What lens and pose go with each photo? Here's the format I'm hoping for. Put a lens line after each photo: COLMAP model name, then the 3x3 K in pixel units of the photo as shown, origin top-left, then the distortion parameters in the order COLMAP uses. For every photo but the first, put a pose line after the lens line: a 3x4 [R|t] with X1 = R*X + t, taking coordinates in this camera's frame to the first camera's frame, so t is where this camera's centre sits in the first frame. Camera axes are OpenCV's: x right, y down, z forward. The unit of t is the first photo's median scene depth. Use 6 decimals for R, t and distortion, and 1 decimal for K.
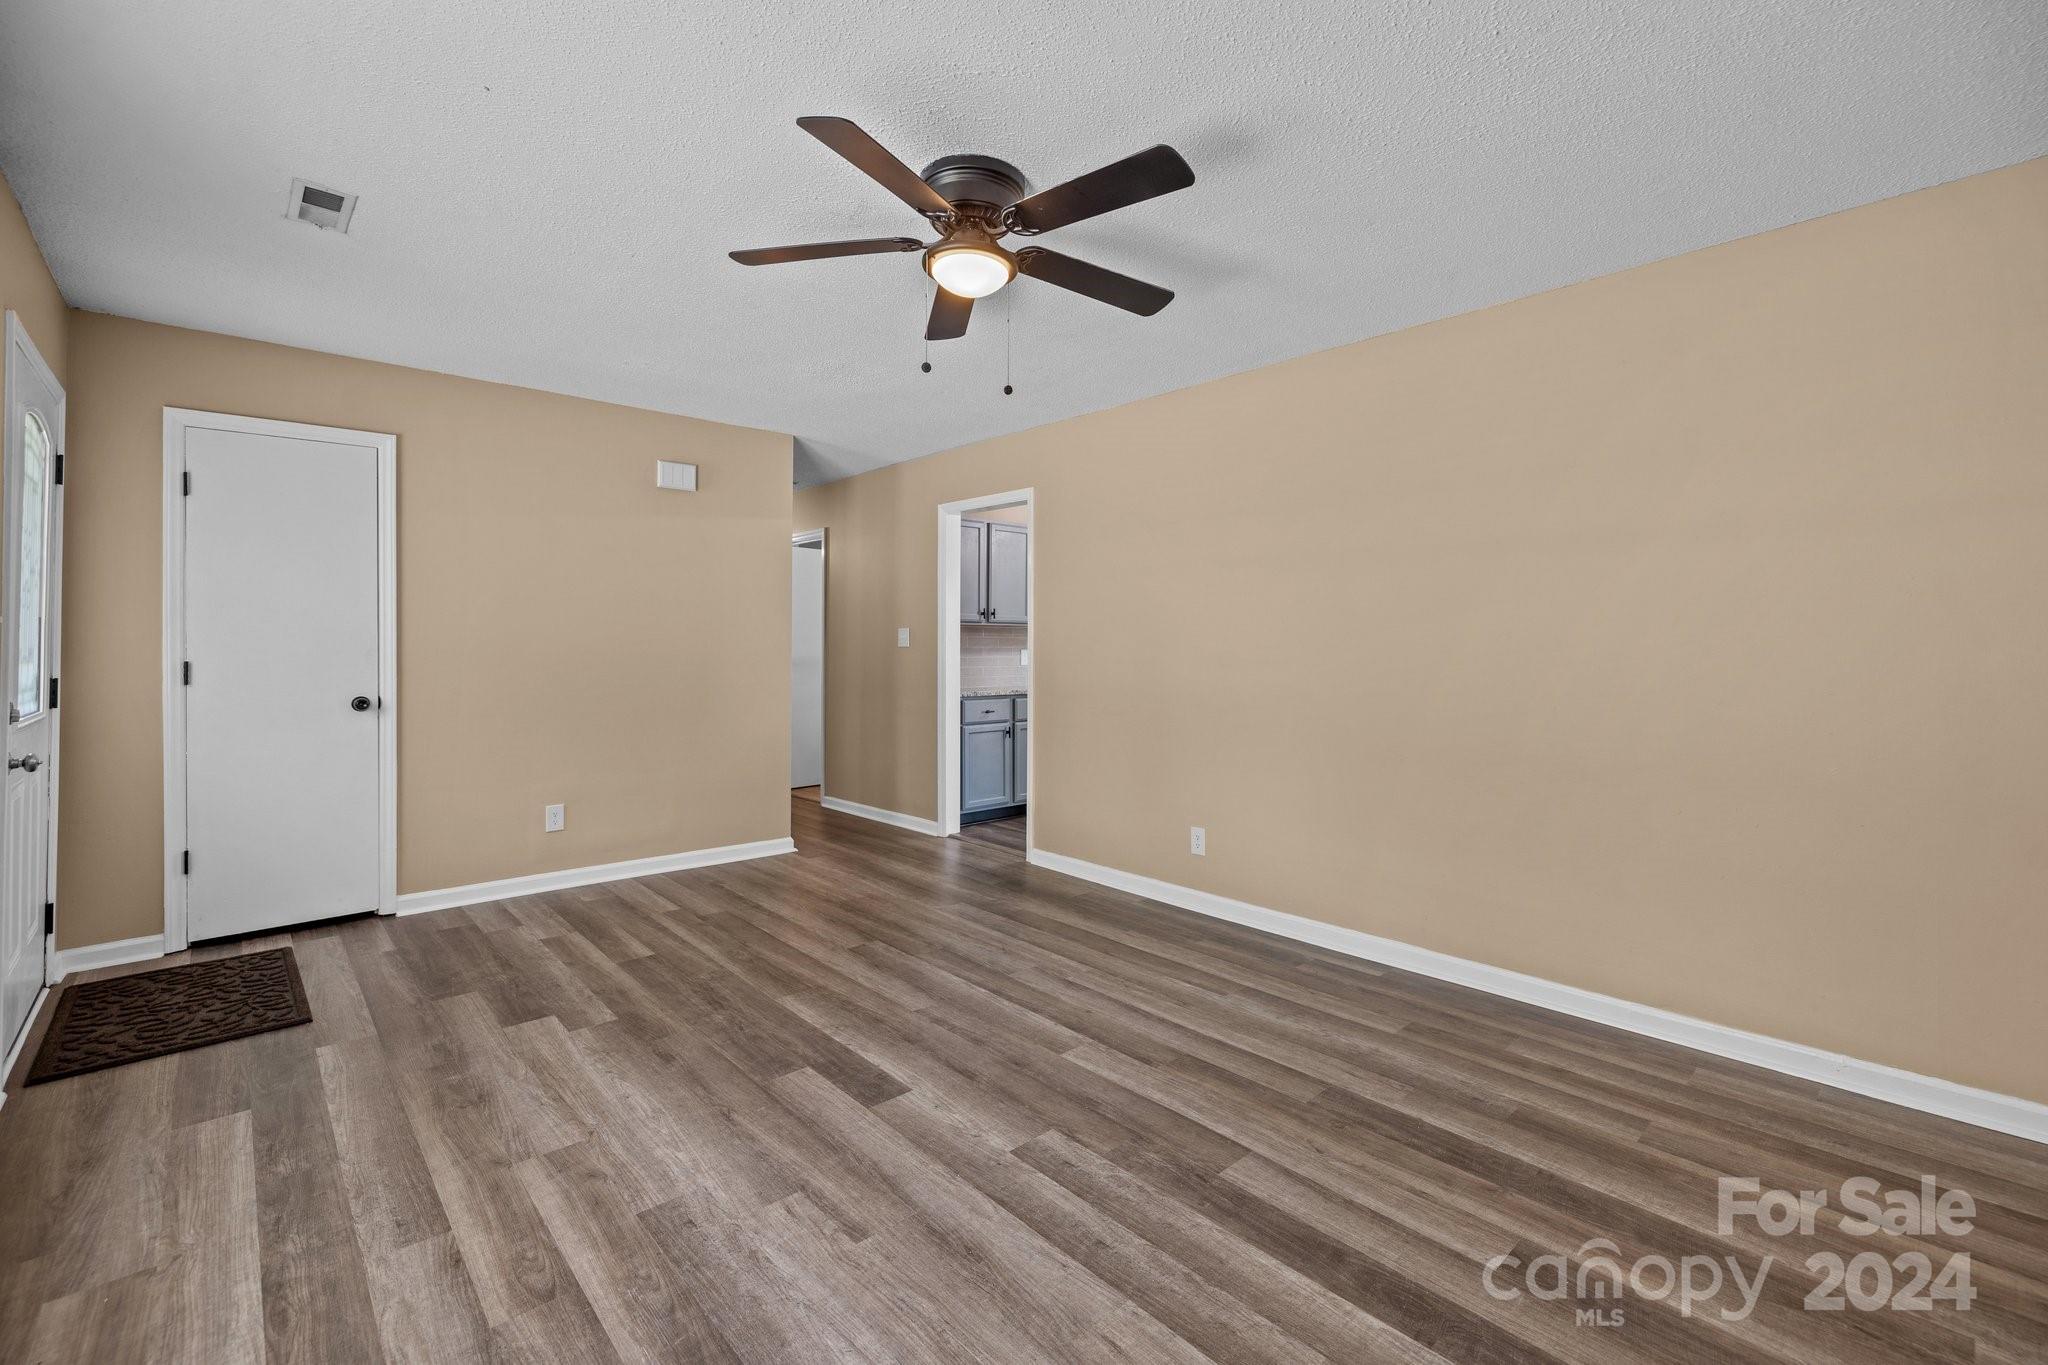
lens RADIAL K [[867.7, 0, 1012.8], [0, 867.7, 670.6], [0, 0, 1]] dist [-0.000051, -0.000194]
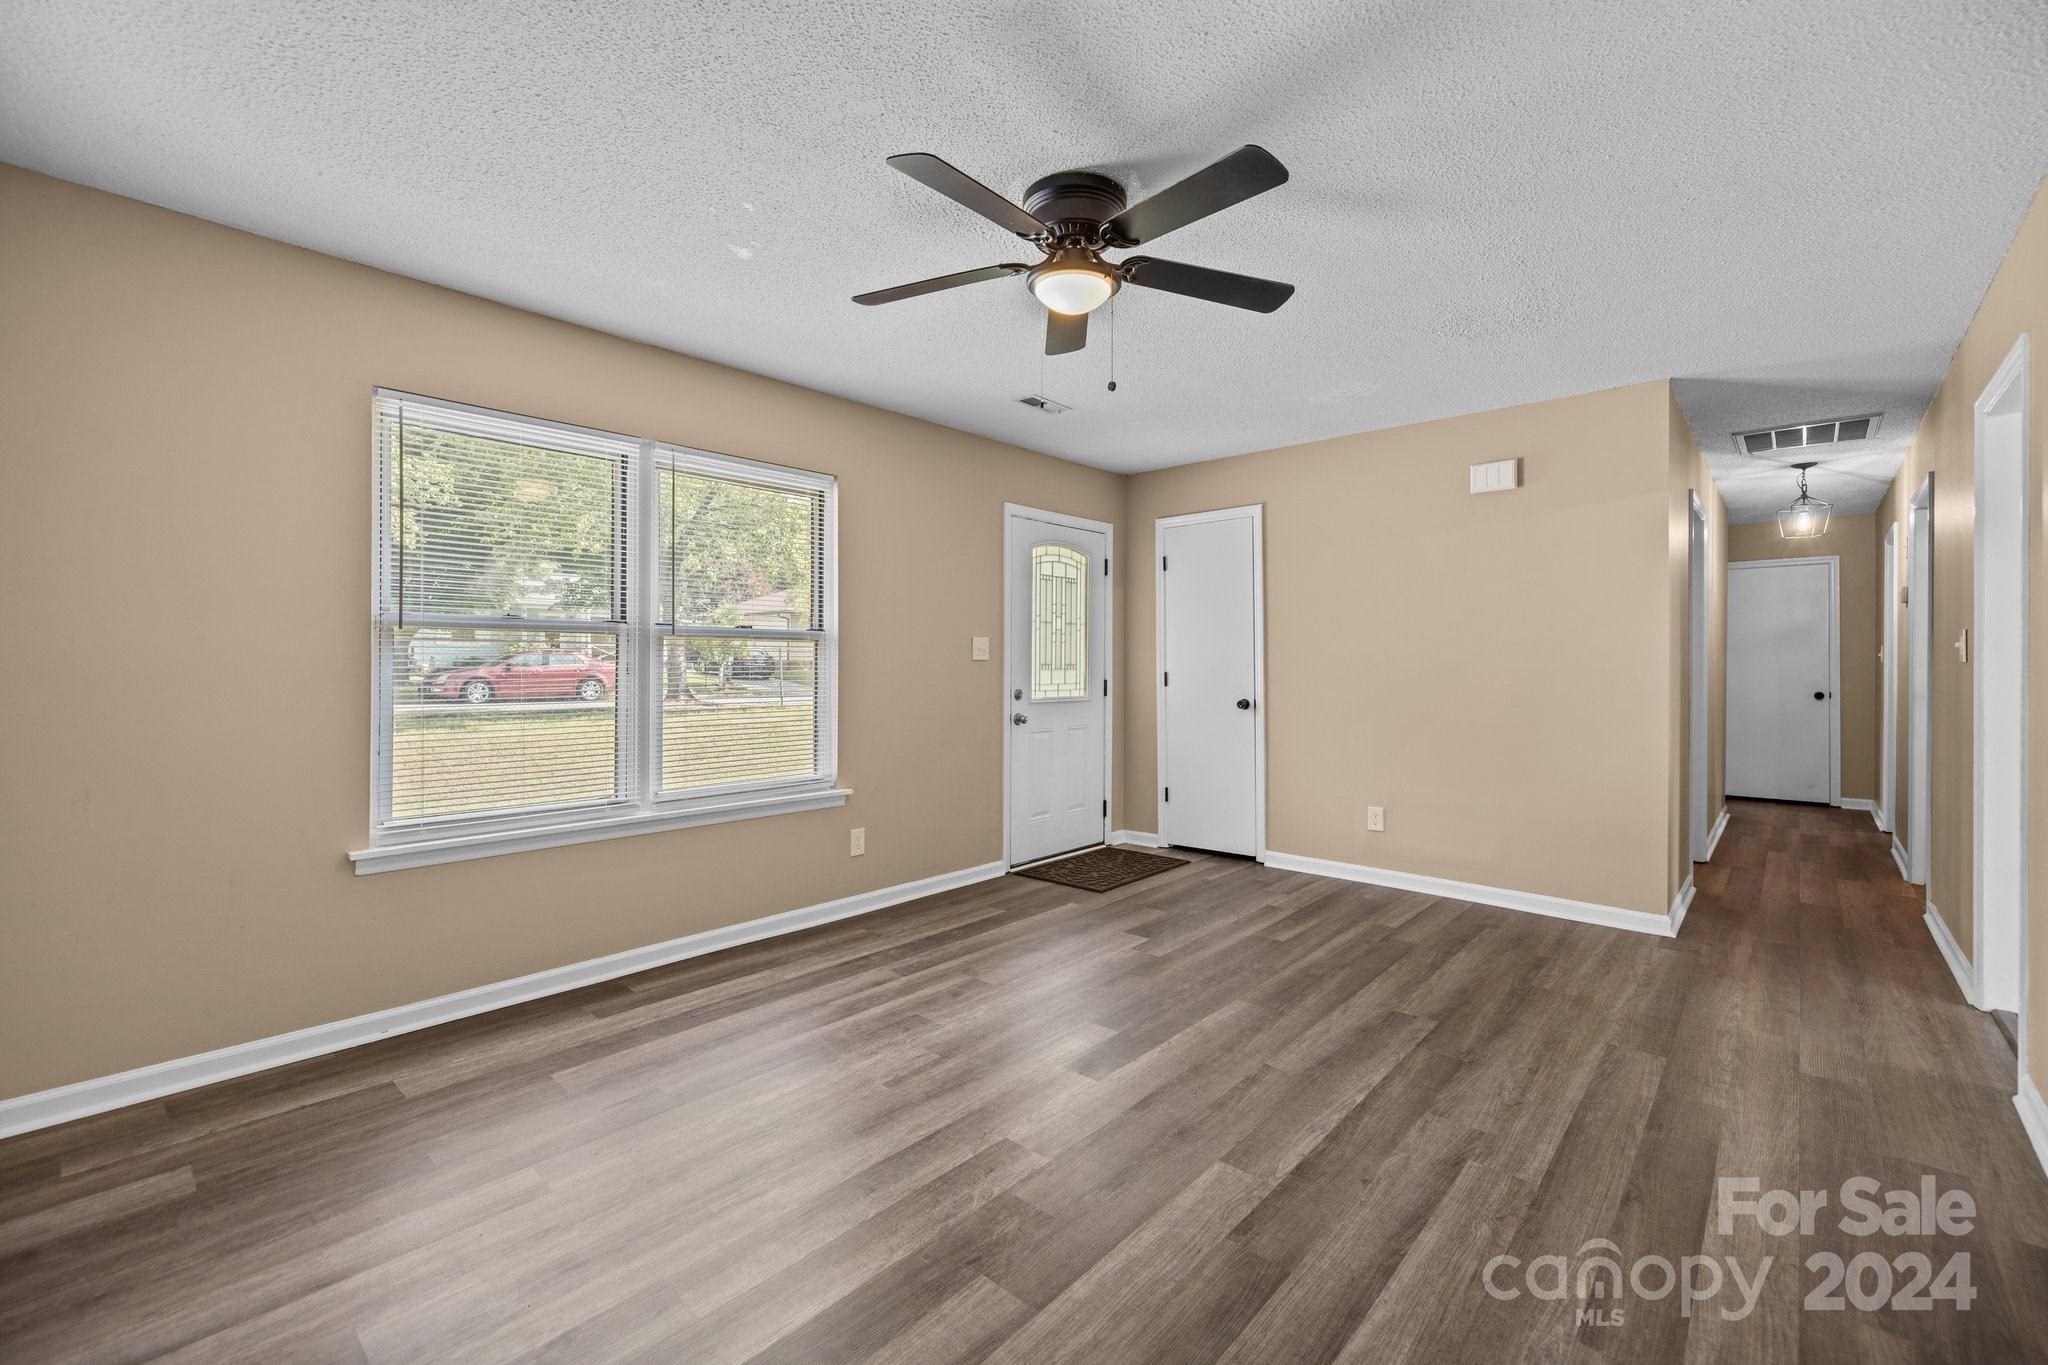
lens RADIAL K [[863.7, 0, 1029.9], [0, 863.7, 687.9], [0, 0, 1]] dist [-0.001746, -0.000257]
pose [[0.112040, 0.025204, -0.993384, 0.805027], [-0.028617, 0.999346, 0.022127, -0.011246], [0.993292, 0.025948, 0.112688, 0.705134]]
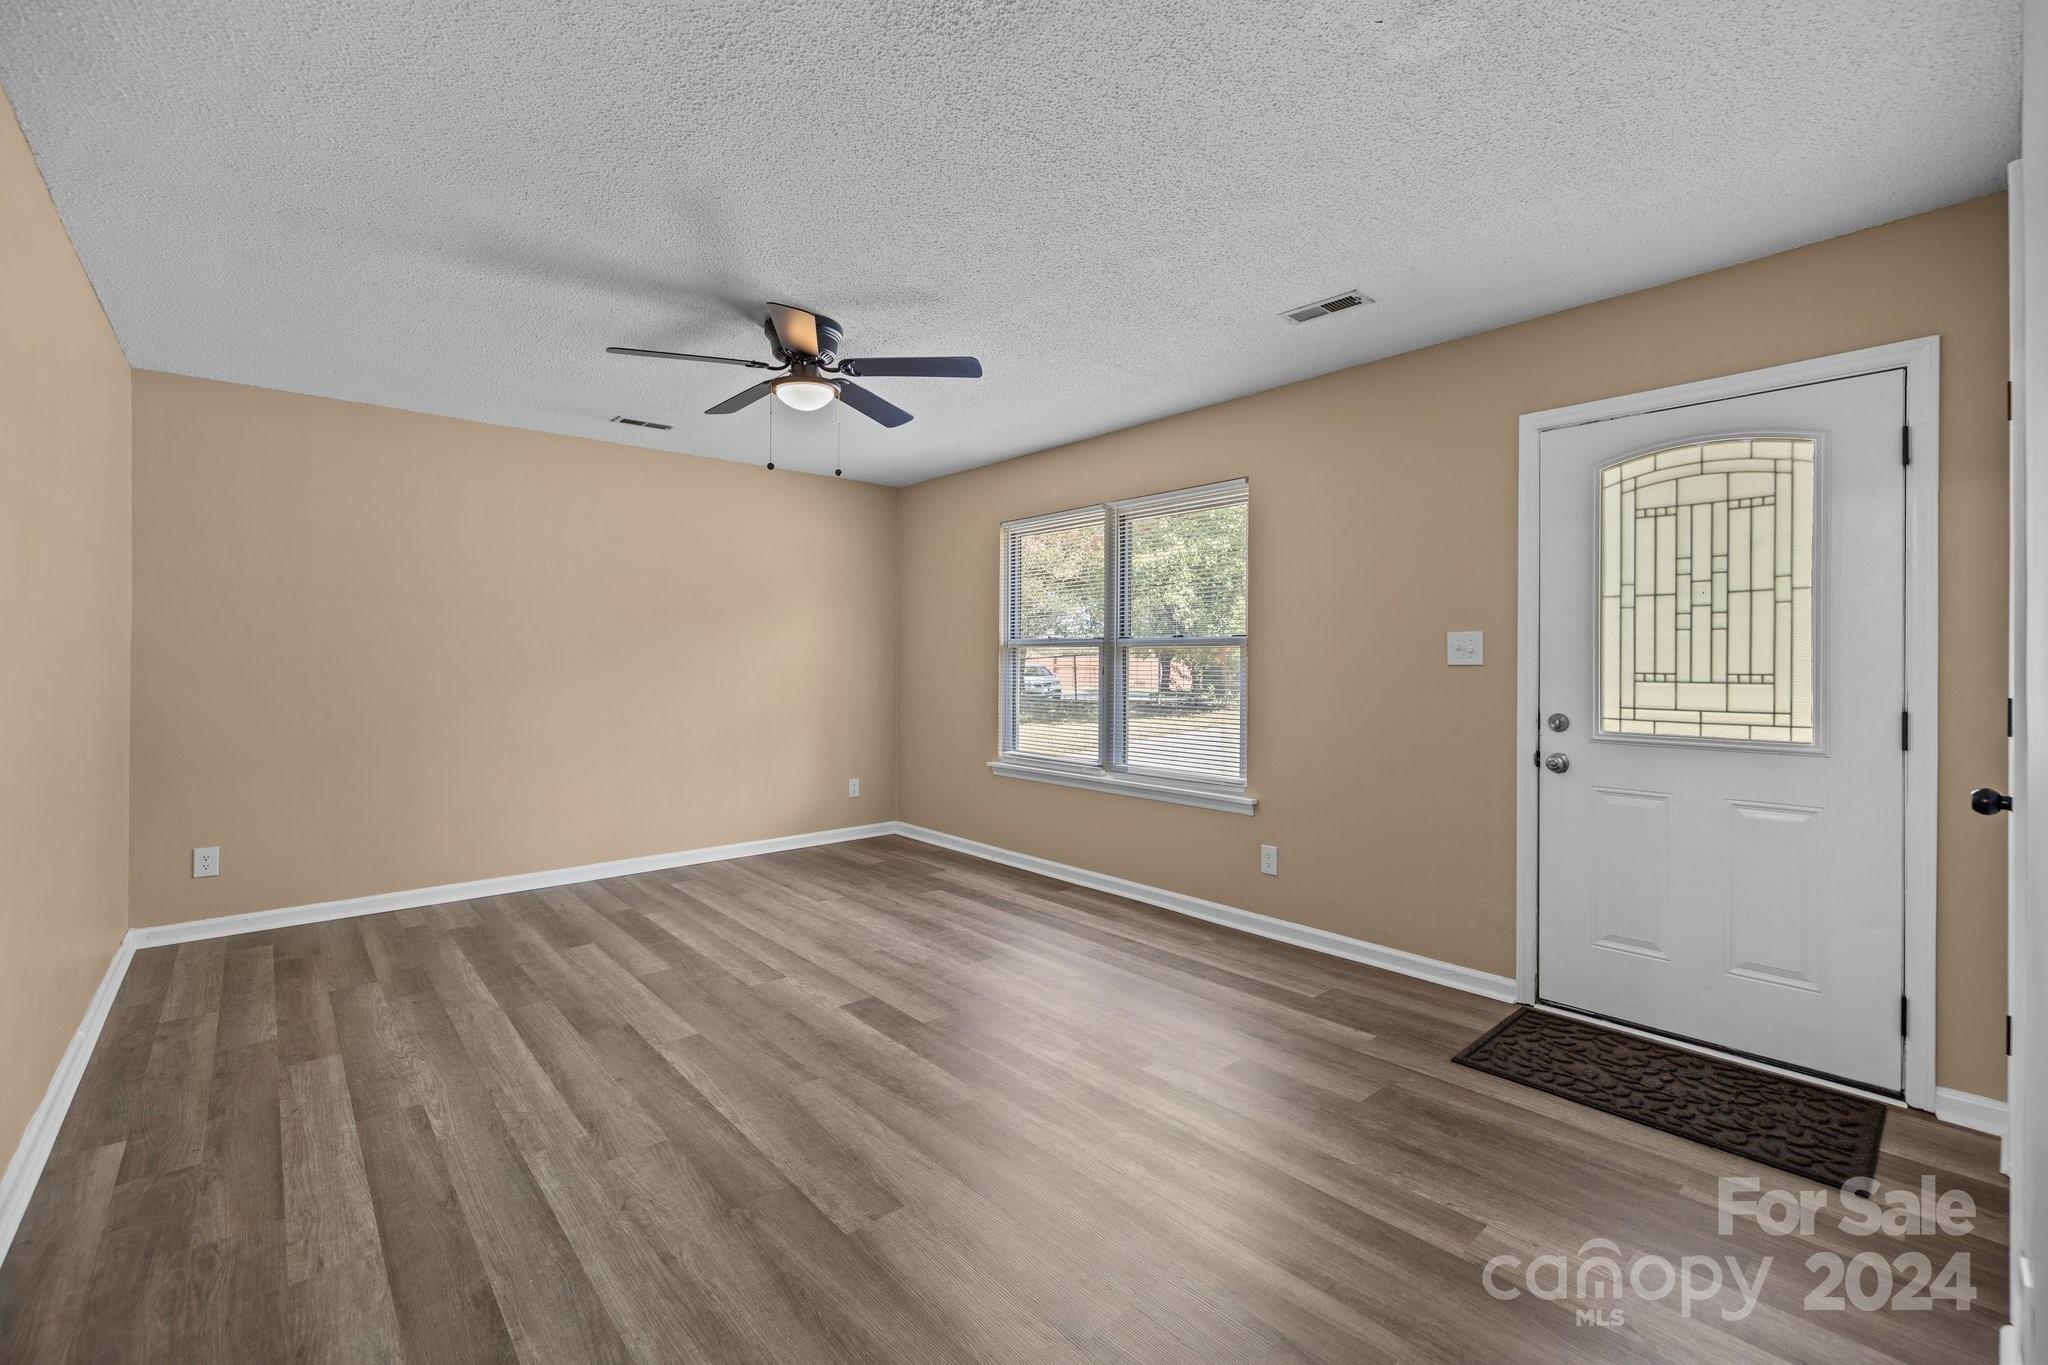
lens RADIAL K [[871.9, 0, 1014.1], [0, 871.9, 682.1], [0, 0, 1]] dist [0.000921, -0.000004]
pose [[-0.999821, -0.006505, 0.017770, -0.354753], [-0.005621, 0.998766, 0.049338, -0.058822], [-0.018069, 0.049229, -0.998624, 2.029058]]
